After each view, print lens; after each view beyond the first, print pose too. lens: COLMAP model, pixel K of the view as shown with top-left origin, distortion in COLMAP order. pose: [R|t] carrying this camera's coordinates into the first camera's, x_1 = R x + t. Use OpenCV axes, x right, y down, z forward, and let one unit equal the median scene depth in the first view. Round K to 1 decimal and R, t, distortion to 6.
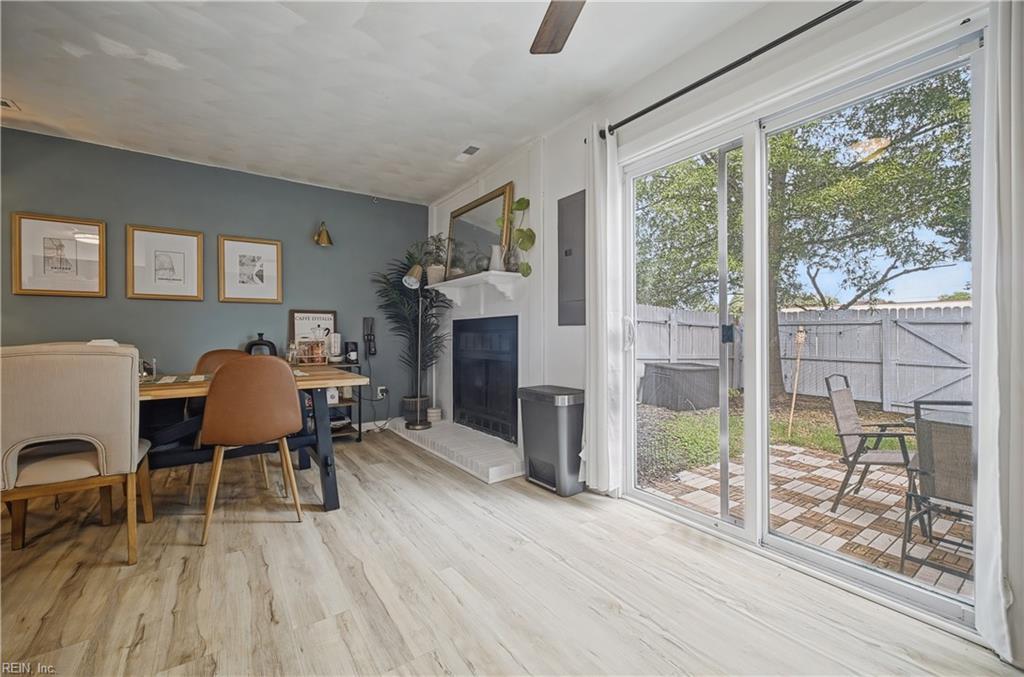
lens RADIAL K [[411.5, 0, 507.3], [0, 411.5, 337.6], [0, 0, 1]] dist [0.000016, -0.002343]
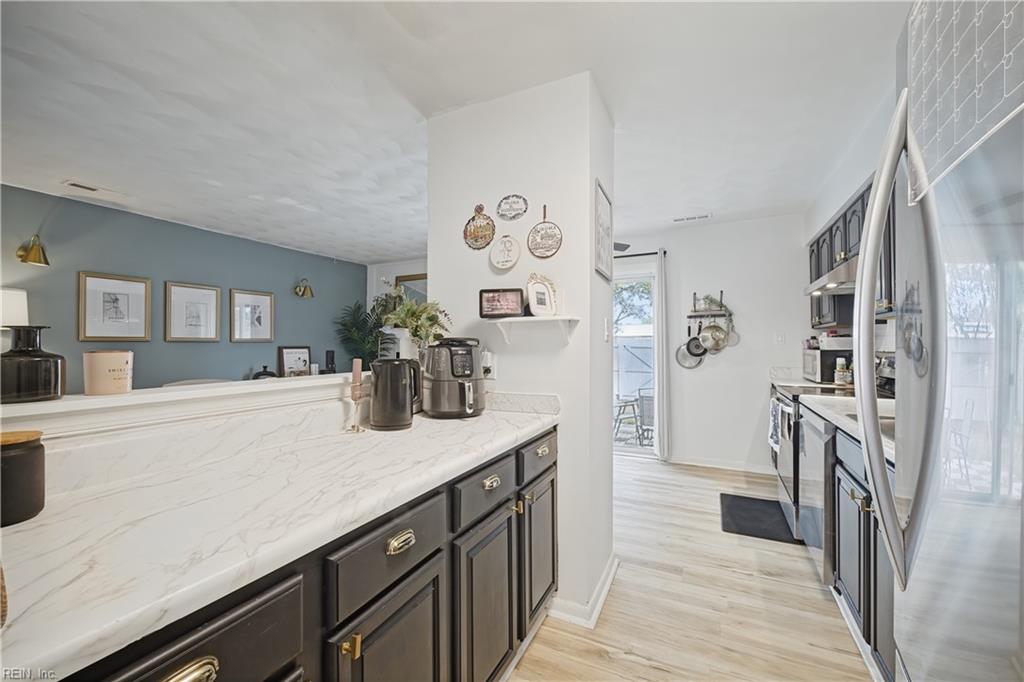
lens RADIAL K [[411.5, 0, 513.9], [0, 411.5, 342.3], [0, 0, 1]] dist [0.000016, -0.002343]
pose [[0.872213, 0.001352, 0.489124, -0.554026], [0.006490, 0.999876, -0.014336, -0.061515], [-0.489082, 0.015679, 0.872097, -0.509239]]
